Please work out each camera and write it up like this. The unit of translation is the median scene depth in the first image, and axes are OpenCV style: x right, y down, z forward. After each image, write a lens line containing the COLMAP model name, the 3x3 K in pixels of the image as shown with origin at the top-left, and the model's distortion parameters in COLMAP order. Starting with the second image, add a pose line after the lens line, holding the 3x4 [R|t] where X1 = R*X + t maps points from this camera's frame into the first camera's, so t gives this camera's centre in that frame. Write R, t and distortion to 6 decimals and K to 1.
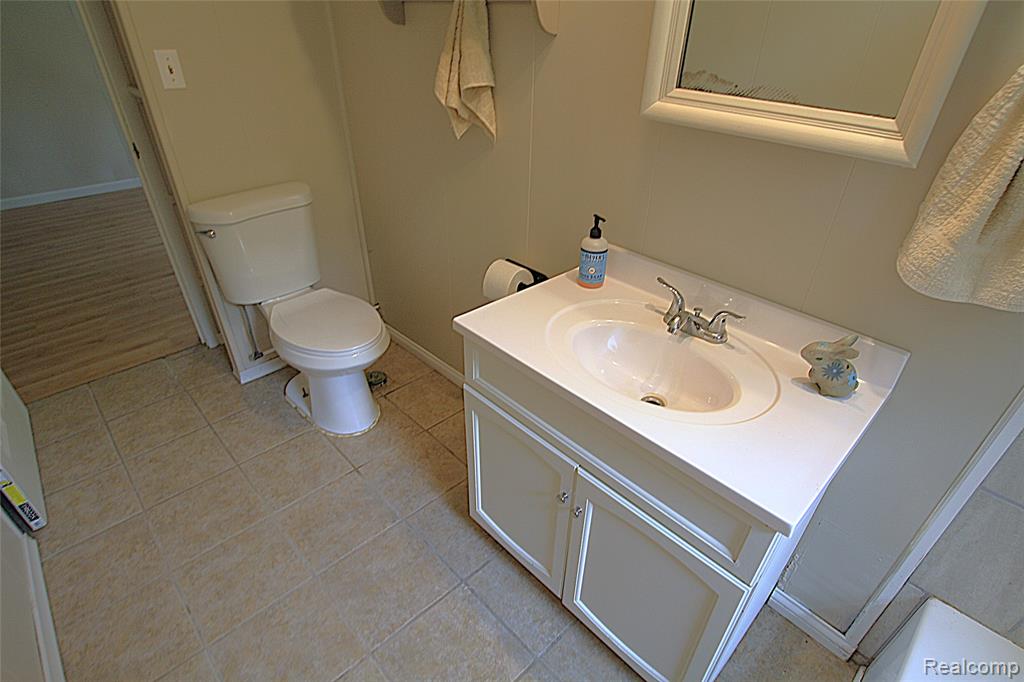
lens RADIAL K [[507.1, 0, 515.1], [0, 507.1, 362.1], [0, 0, 1]] dist [-0.026991, 0.000458]
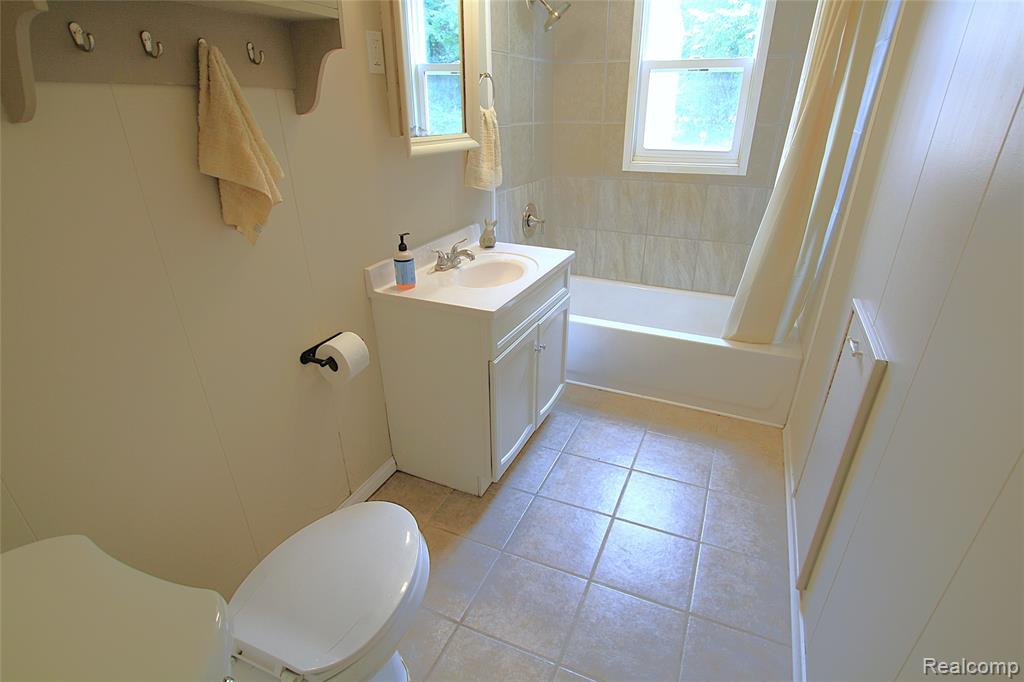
lens RADIAL K [[507.1, 0, 515.1], [0, 507.1, 362.1], [0, 0, 1]] dist [-0.026991, 0.000458]
pose [[-0.371381, -0.442251, 0.816389, -1.284373], [0.522114, 0.627609, 0.577498, -0.738402], [-0.767772, 0.640720, -0.002177, 1.039587]]
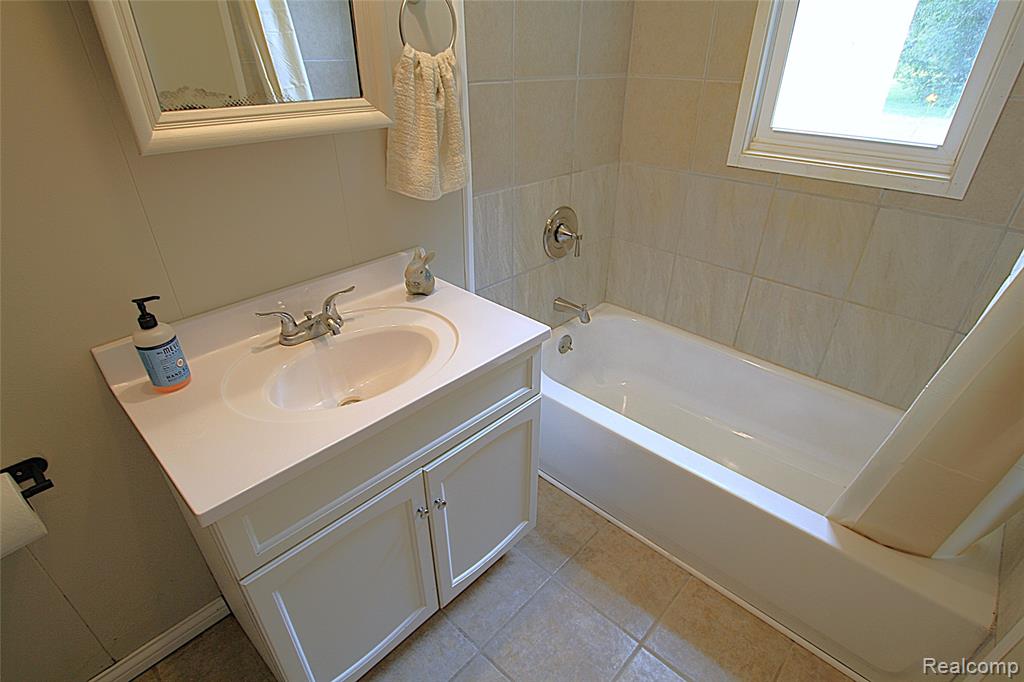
lens RADIAL K [[507.1, 0, 515.1], [0, 507.1, 362.1], [0, 0, 1]] dist [-0.026991, 0.000458]
pose [[-0.055141, -0.551262, 0.832508, -0.541819], [0.559375, 0.673594, 0.483084, -0.286771], [-0.827078, 0.492322, 0.271220, 0.420585]]
